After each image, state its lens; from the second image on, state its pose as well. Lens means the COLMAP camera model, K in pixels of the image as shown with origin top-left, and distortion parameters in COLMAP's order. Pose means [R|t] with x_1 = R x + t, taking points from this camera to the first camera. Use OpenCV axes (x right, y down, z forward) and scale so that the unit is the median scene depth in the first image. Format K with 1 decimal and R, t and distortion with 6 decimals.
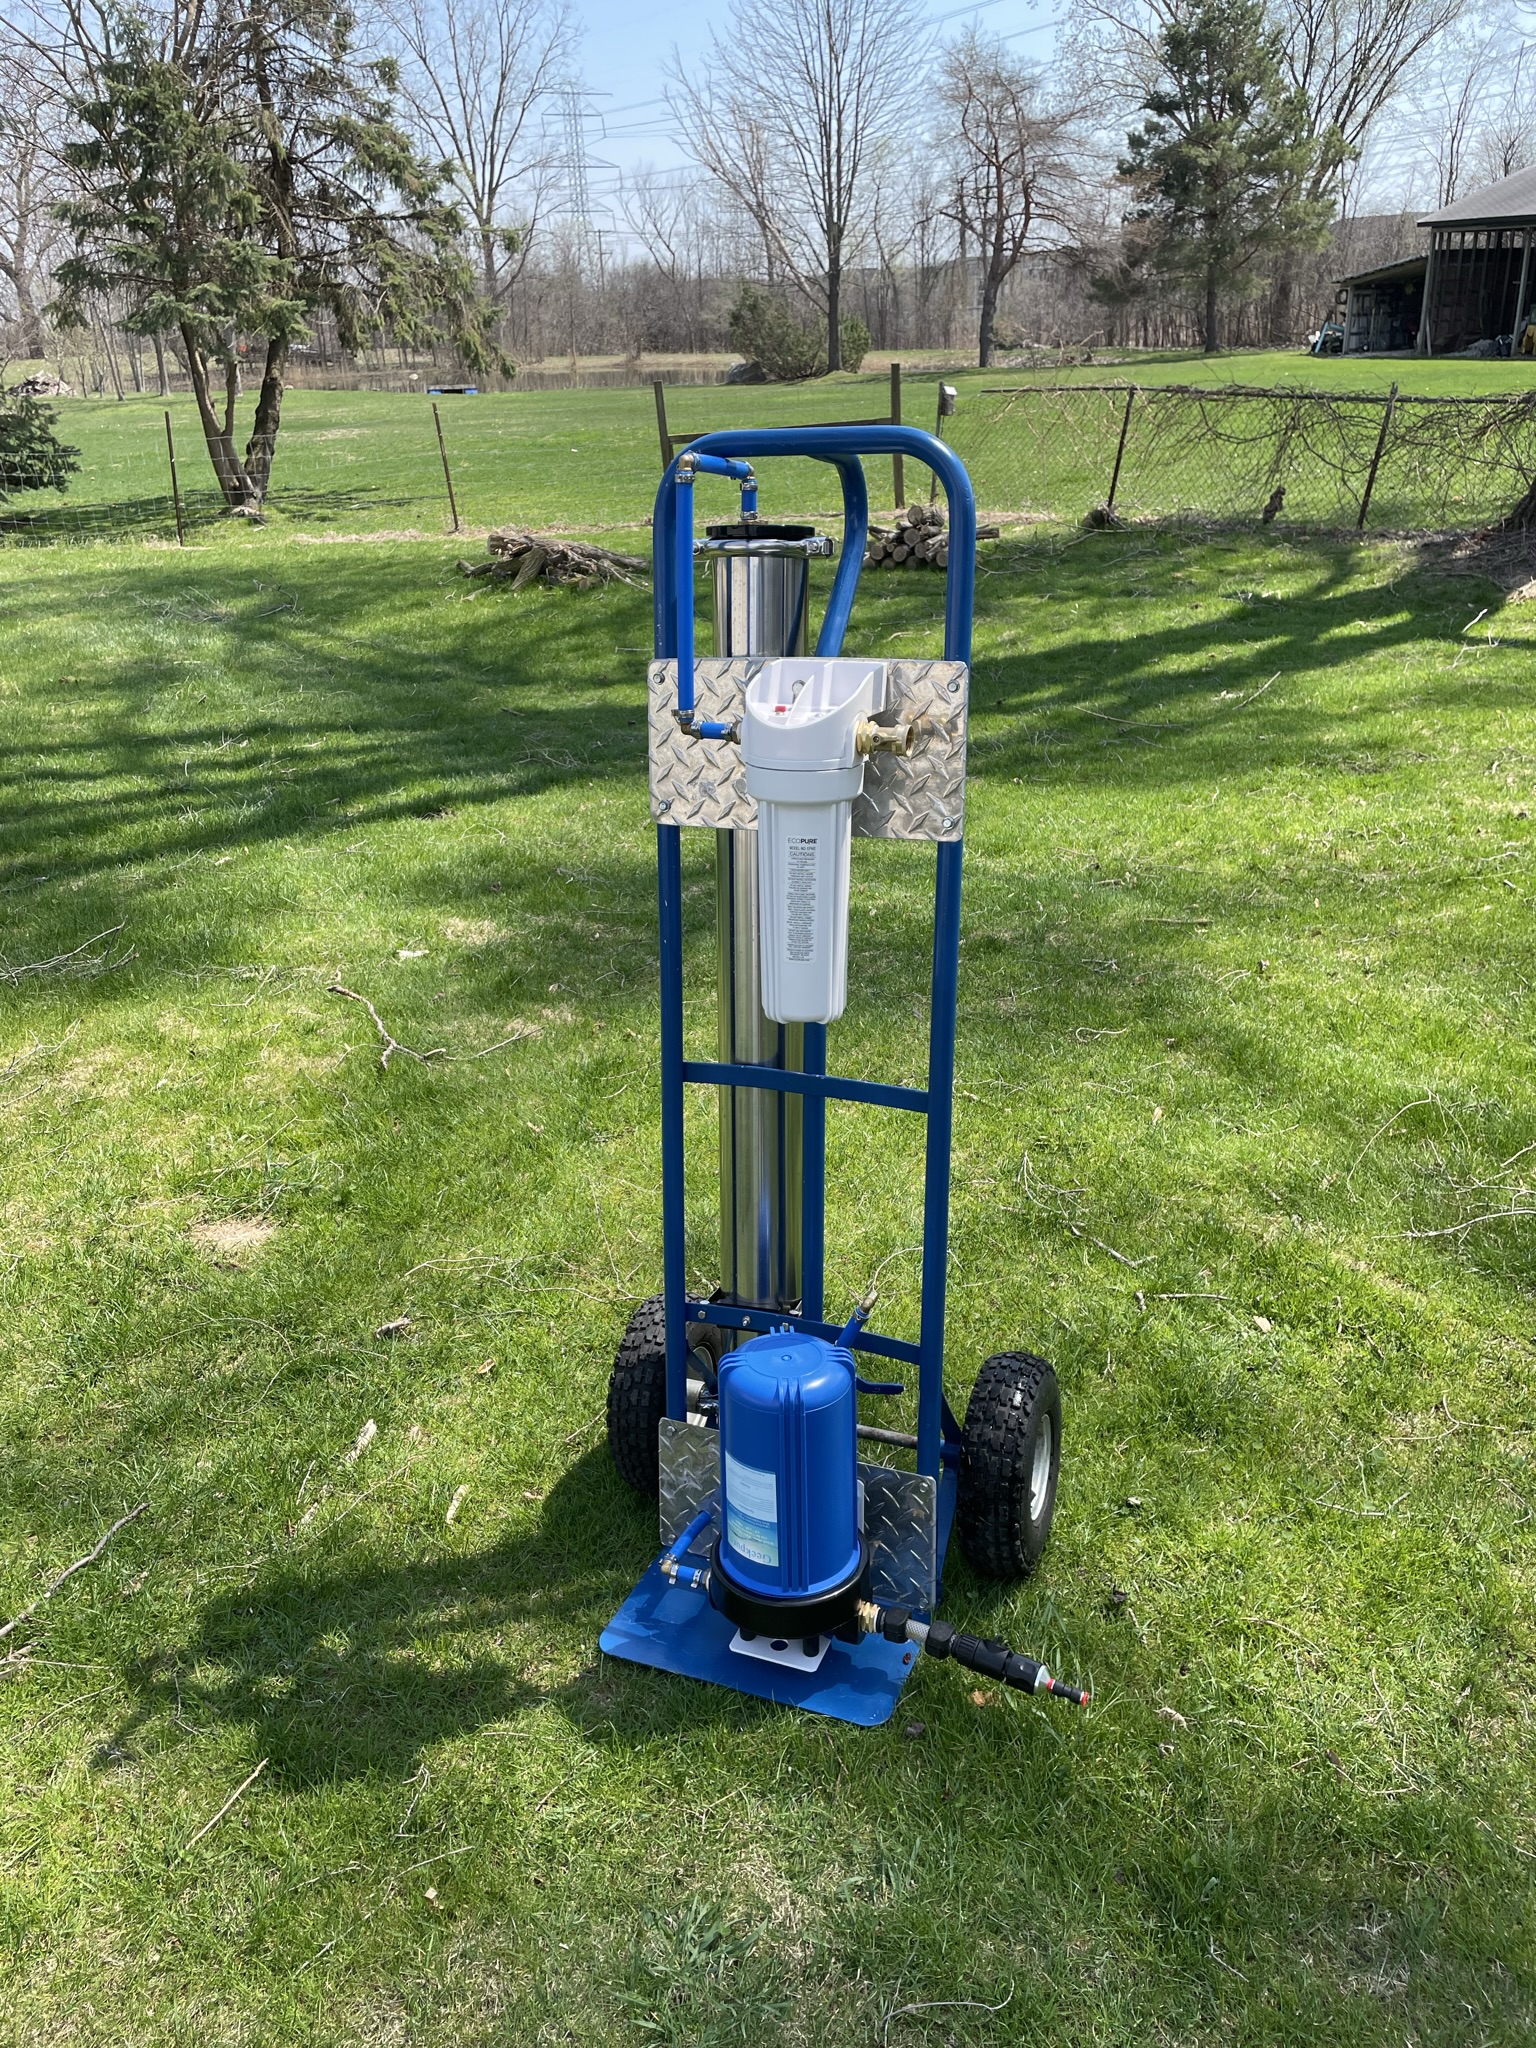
lens RADIAL K [[1531.6, 0, 766.1], [0, 1531.6, 1038.8], [0, 0, 1]] dist [0.092779, -0.104507]
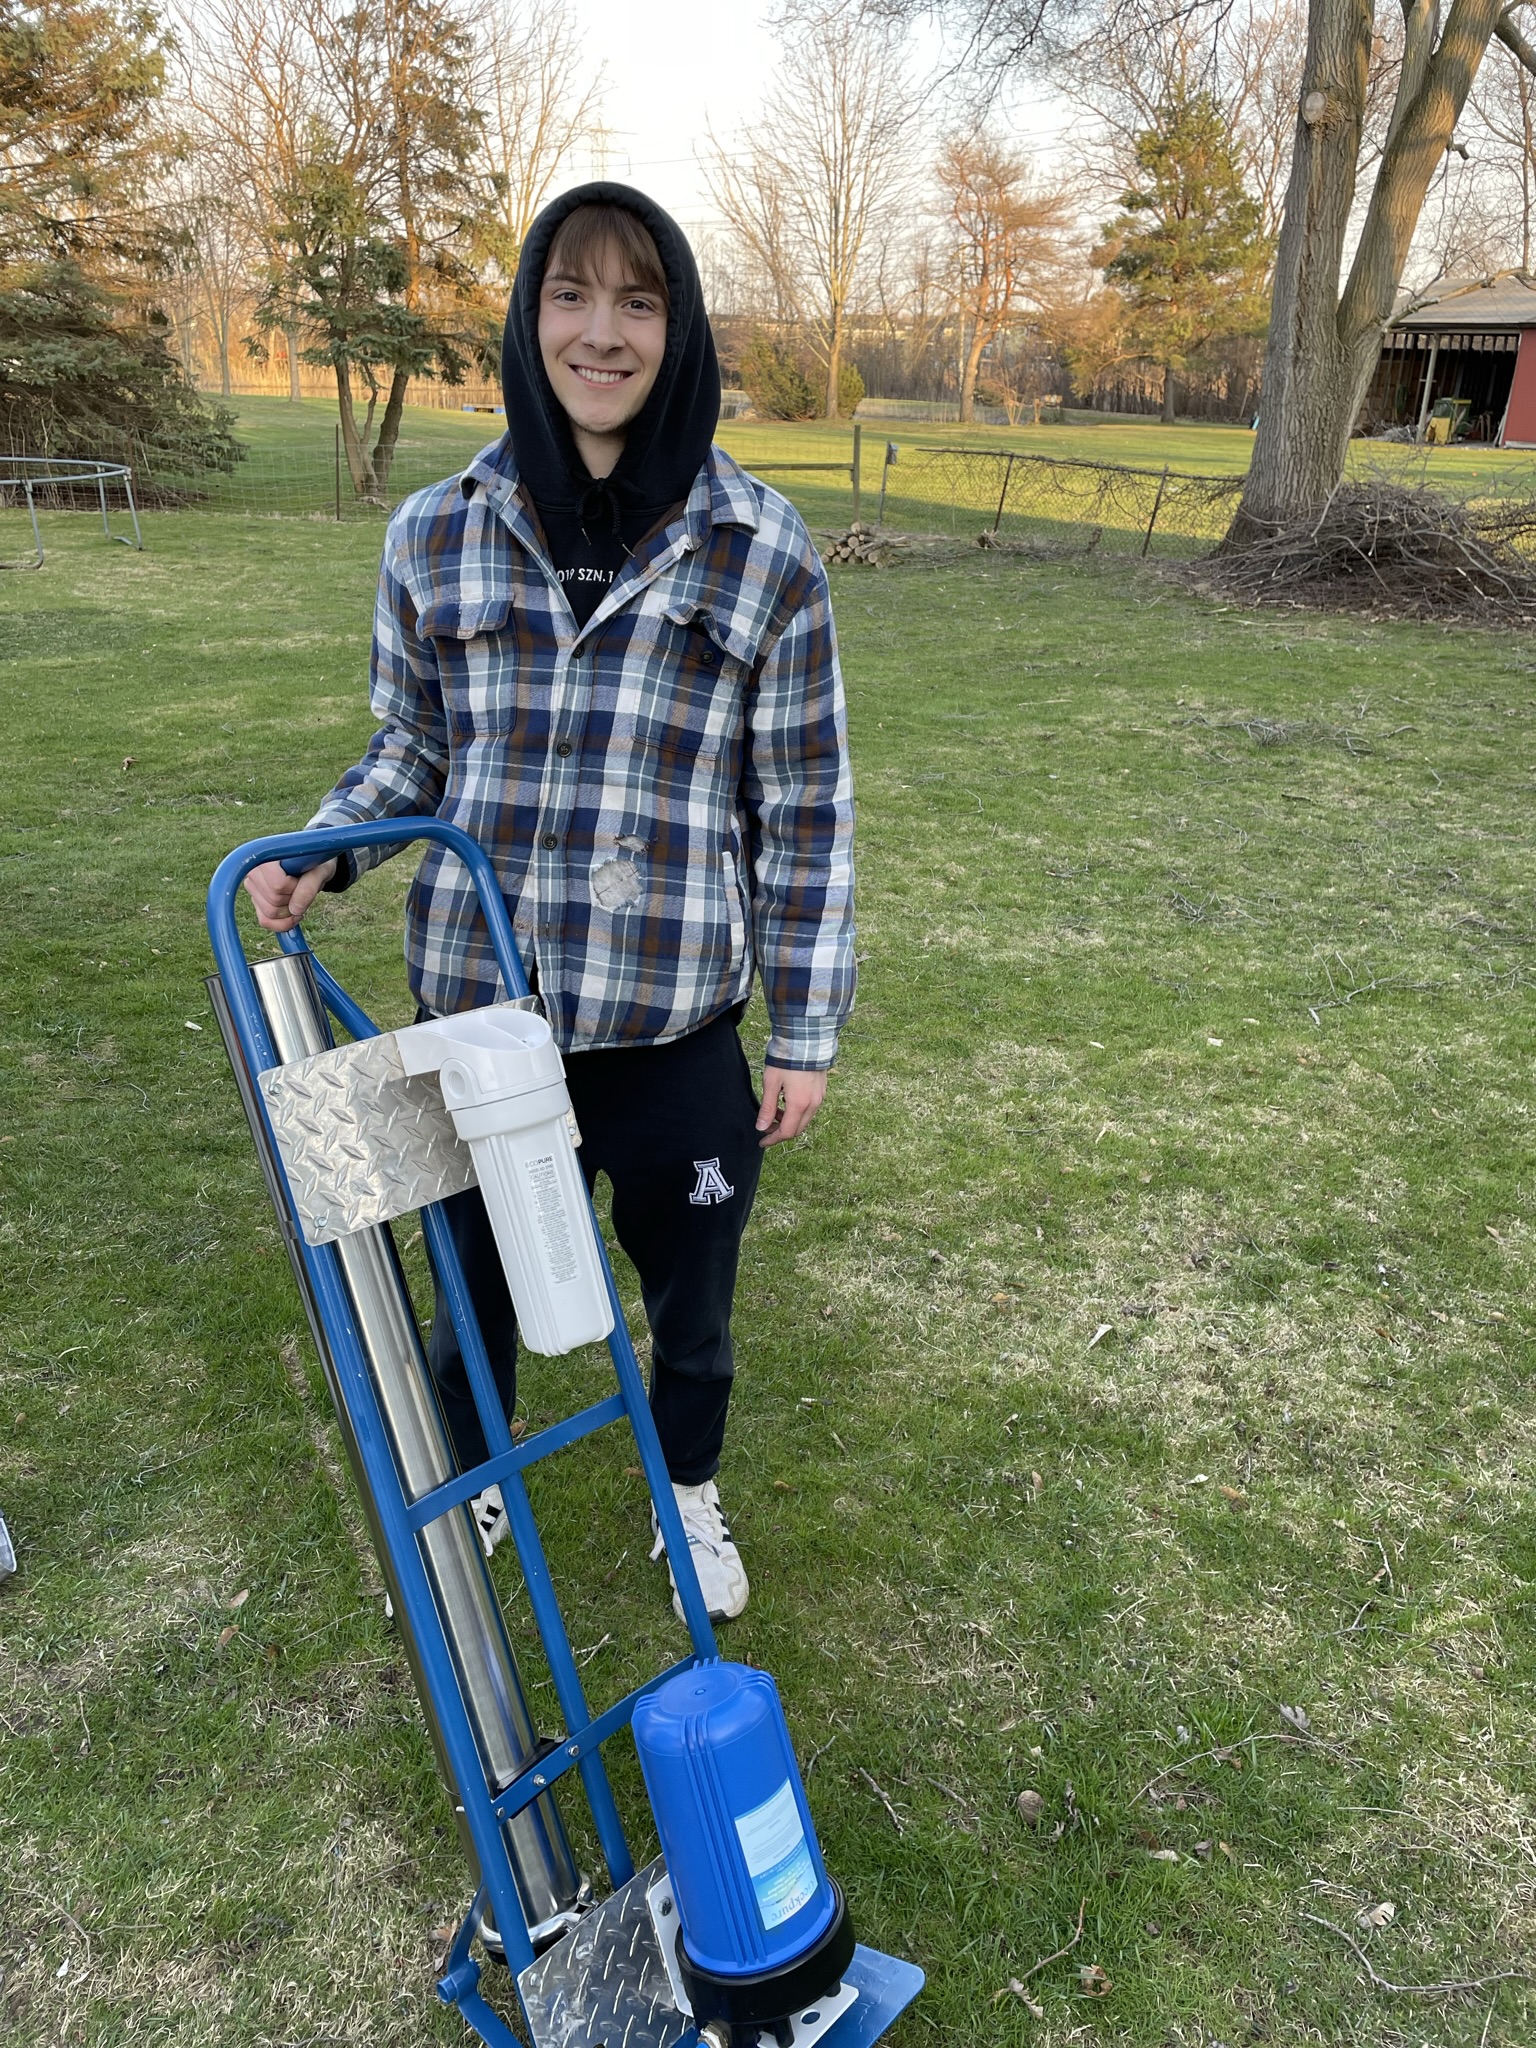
lens RADIAL K [[1531.6, 0, 766.1], [0, 1531.6, 1038.8], [0, 0, 1]] dist [0.092779, -0.104507]
pose [[0.998039, 0.059106, 0.020603, 0.000803], [-0.058717, 0.998094, -0.019017, 0.045262], [-0.021687, 0.017770, 0.999607, -0.116849]]
